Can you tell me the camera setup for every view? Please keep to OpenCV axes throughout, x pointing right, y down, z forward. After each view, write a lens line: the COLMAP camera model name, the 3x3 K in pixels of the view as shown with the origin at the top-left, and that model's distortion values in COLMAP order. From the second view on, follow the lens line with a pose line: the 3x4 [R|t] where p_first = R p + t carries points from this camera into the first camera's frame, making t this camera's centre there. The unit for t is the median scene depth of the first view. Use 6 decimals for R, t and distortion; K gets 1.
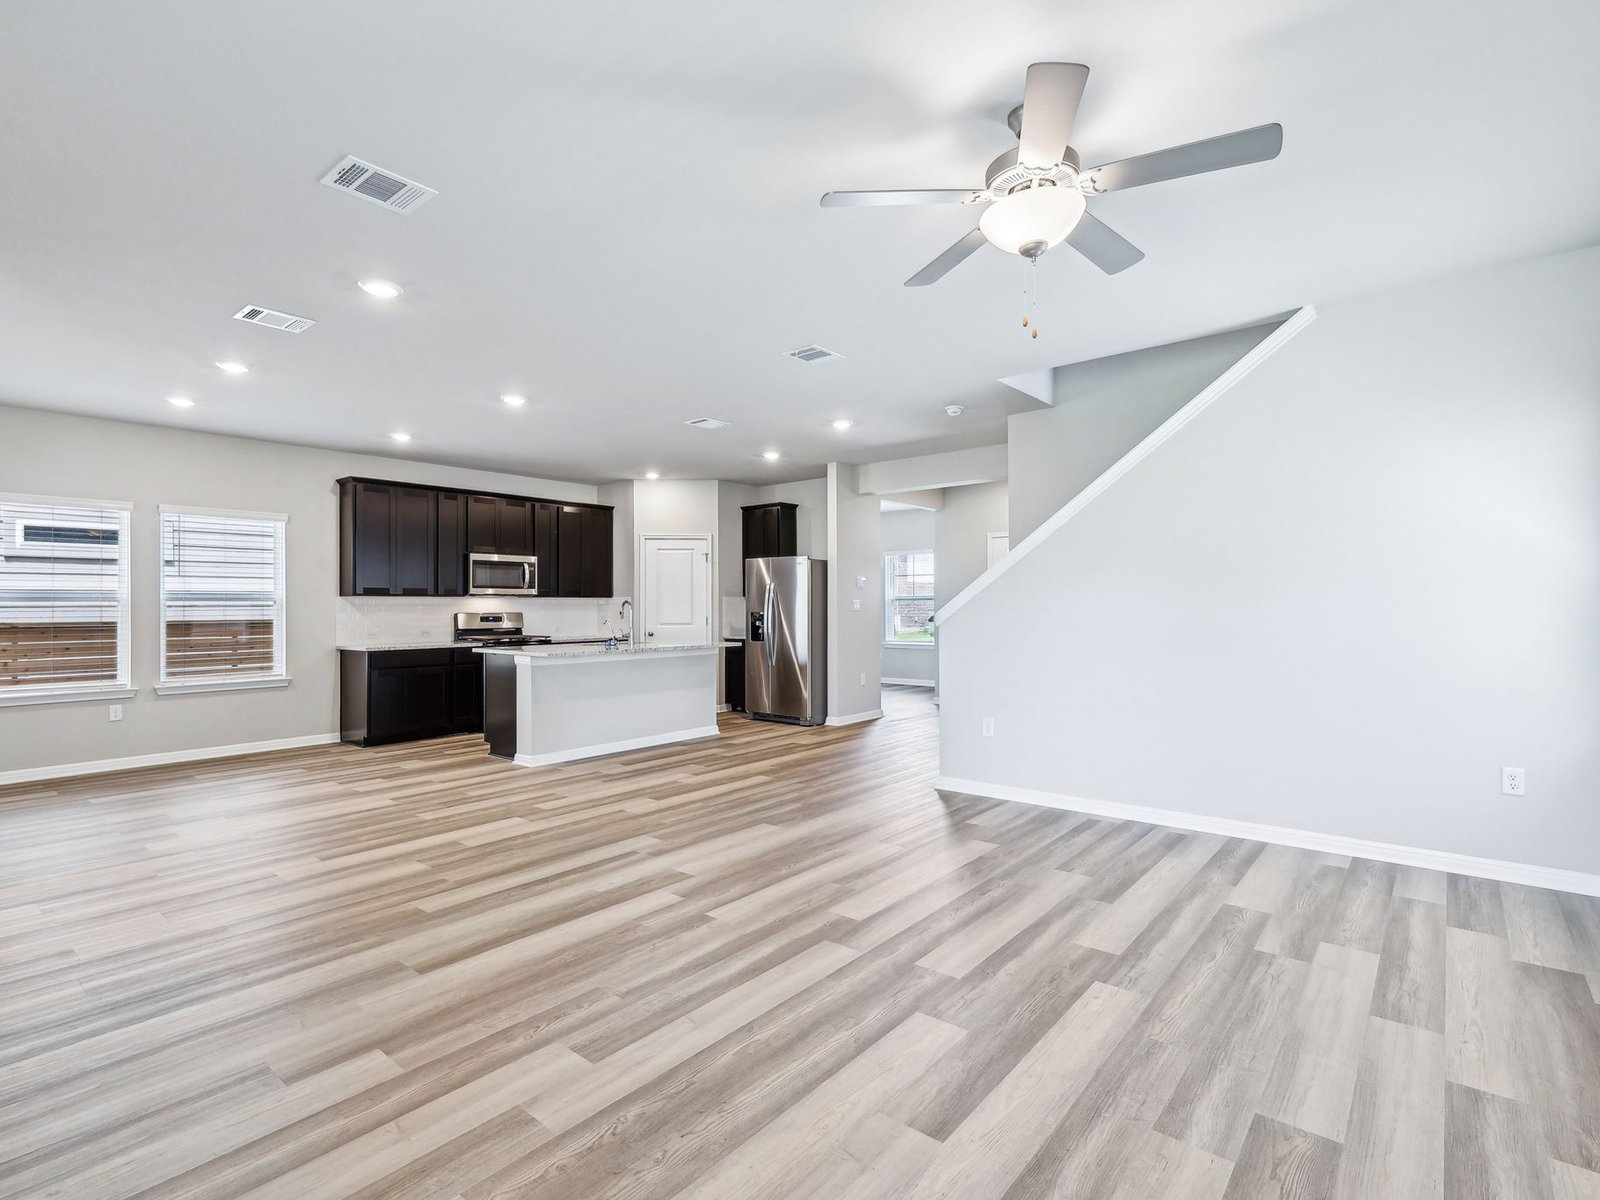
lens RADIAL K [[778.9, 0, 807.6], [0, 778.9, 602.5], [0, 0, 1]] dist [0.000894, 0.000181]
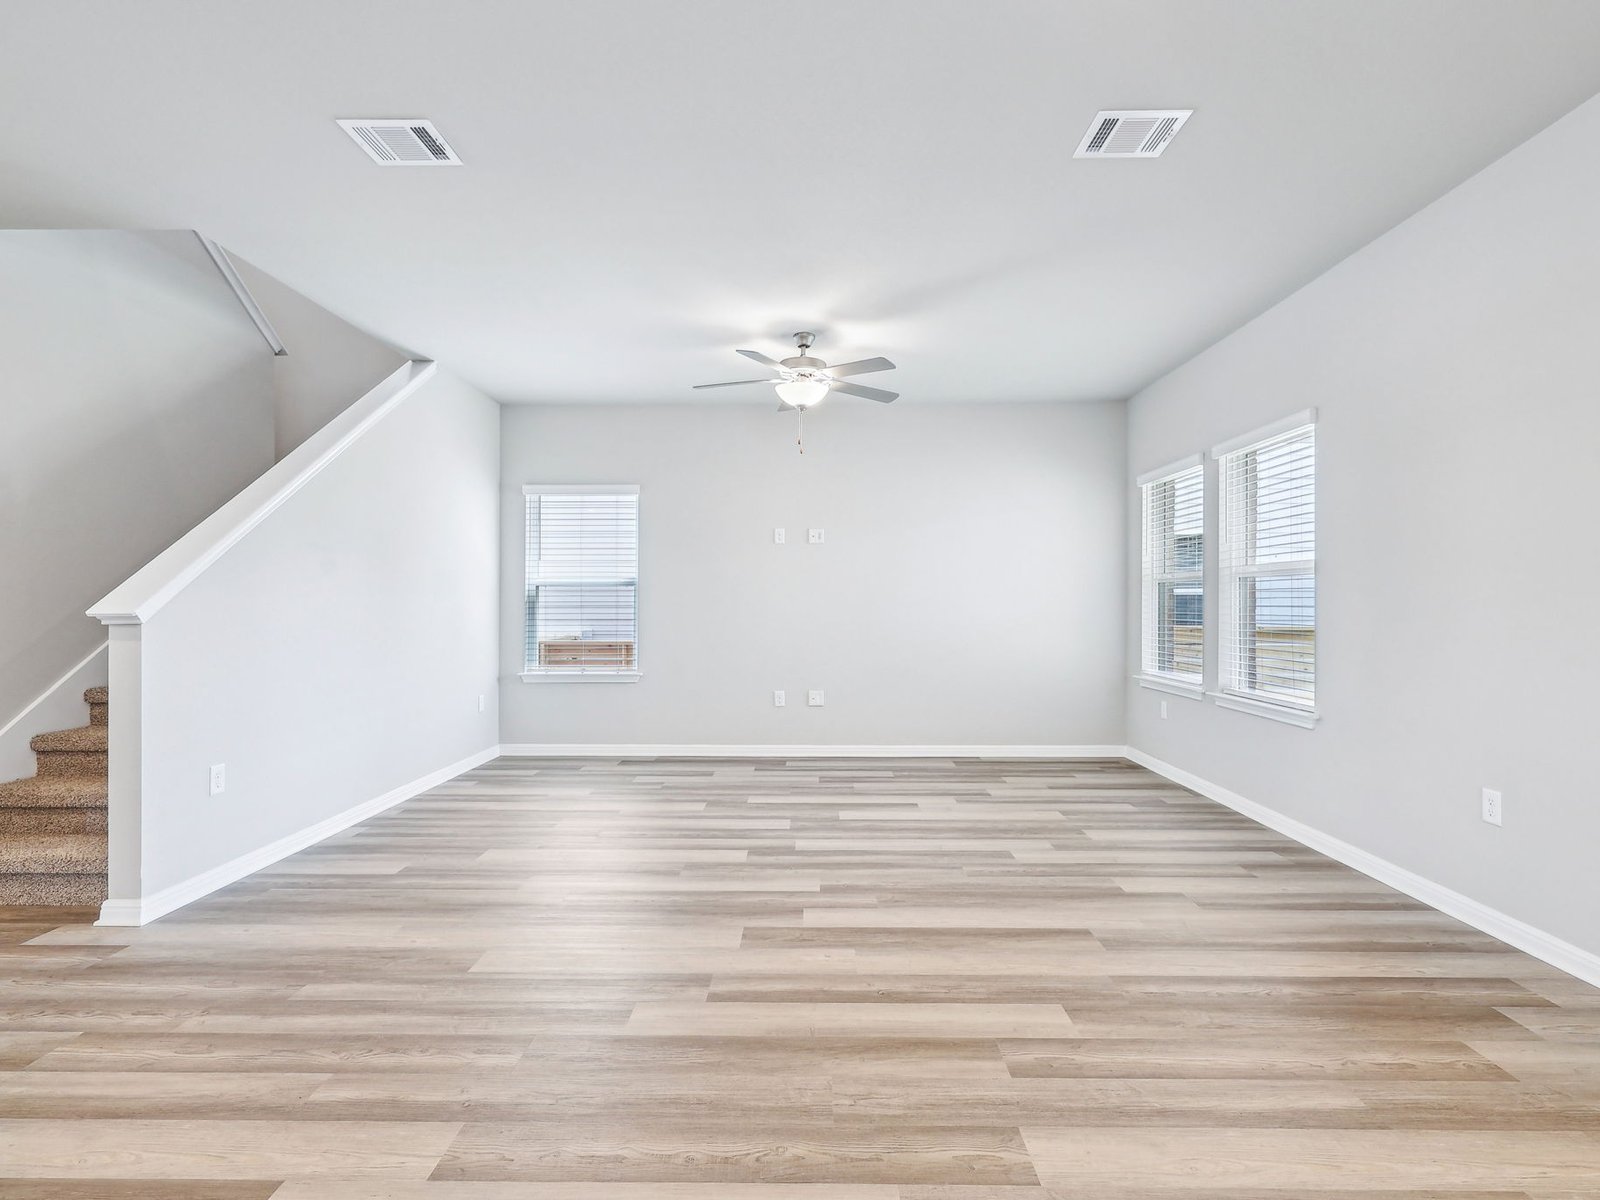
lens RADIAL K [[778.9, 0, 807.6], [0, 778.9, 602.5], [0, 0, 1]] dist [0.000894, 0.000181]
pose [[-0.628771, 0.008514, 0.777544, -0.470367], [-0.001024, 0.999930, -0.011778, 0.020349], [-0.777590, -0.008202, -0.628718, 0.853506]]
